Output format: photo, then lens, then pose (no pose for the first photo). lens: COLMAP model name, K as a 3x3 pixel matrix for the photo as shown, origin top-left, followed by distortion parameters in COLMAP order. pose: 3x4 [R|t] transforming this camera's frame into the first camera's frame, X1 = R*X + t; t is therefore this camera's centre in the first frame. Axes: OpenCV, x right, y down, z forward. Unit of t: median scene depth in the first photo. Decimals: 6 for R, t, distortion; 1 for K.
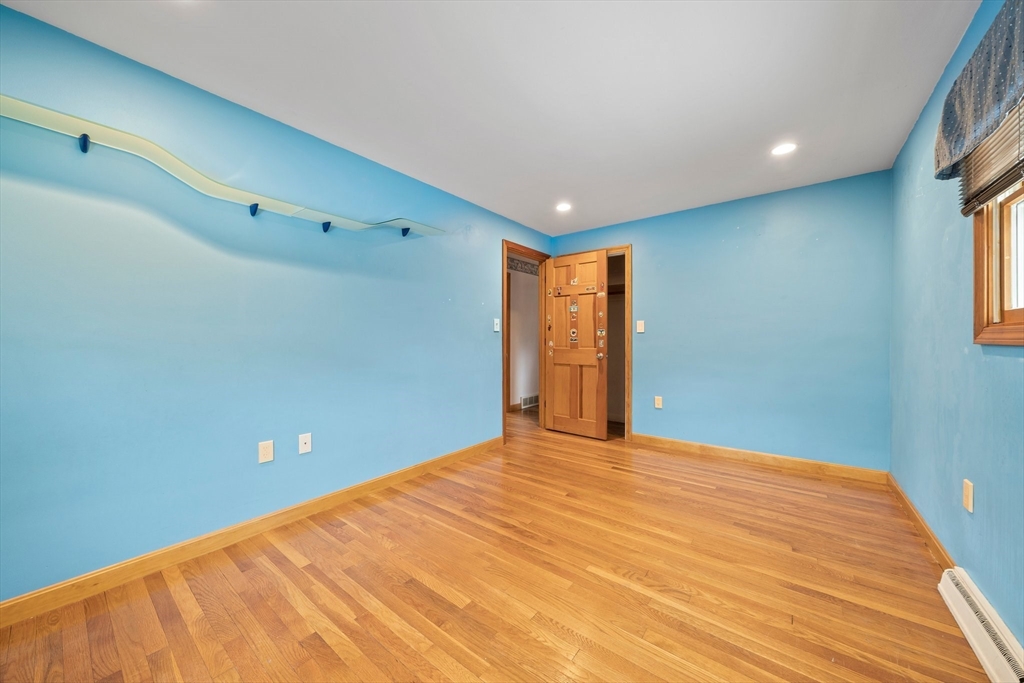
lens RADIAL K [[356.9, 0, 514.3], [0, 356.9, 341.6], [0, 0, 1]] dist [-0.007936, 0.000455]
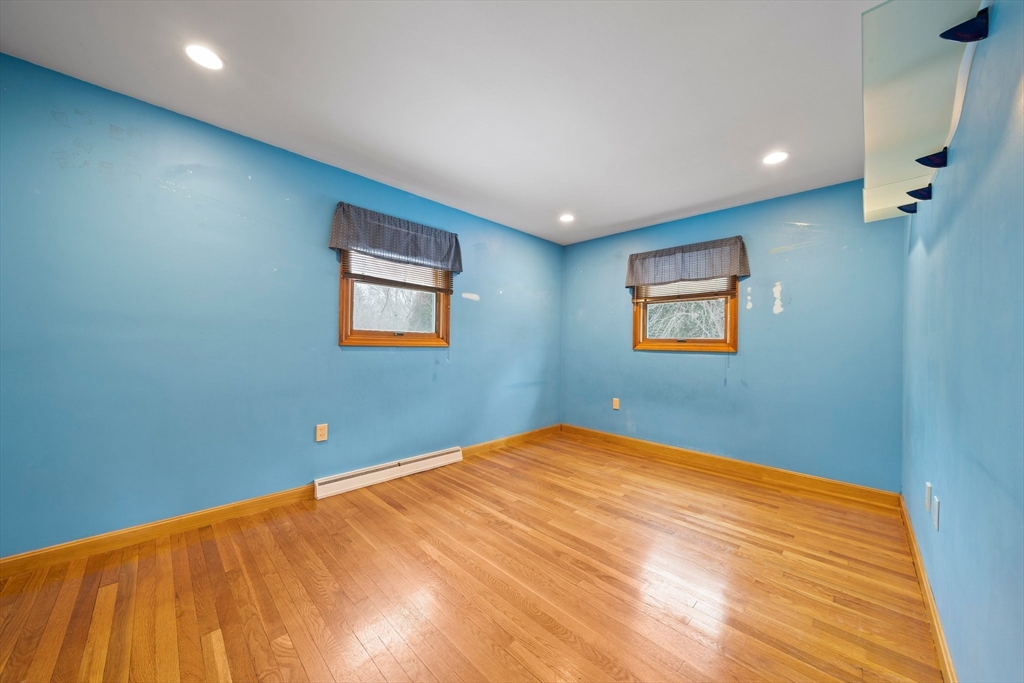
lens RADIAL K [[356.9, 0, 509.2], [0, 356.9, 343.3], [0, 0, 1]] dist [-0.007936, 0.000455]
pose [[-0.991800, -0.011758, 0.127258, 0.135070], [-0.012383, 0.999915, -0.004118, -0.010153], [-0.127199, -0.005660, -0.991861, 2.295138]]
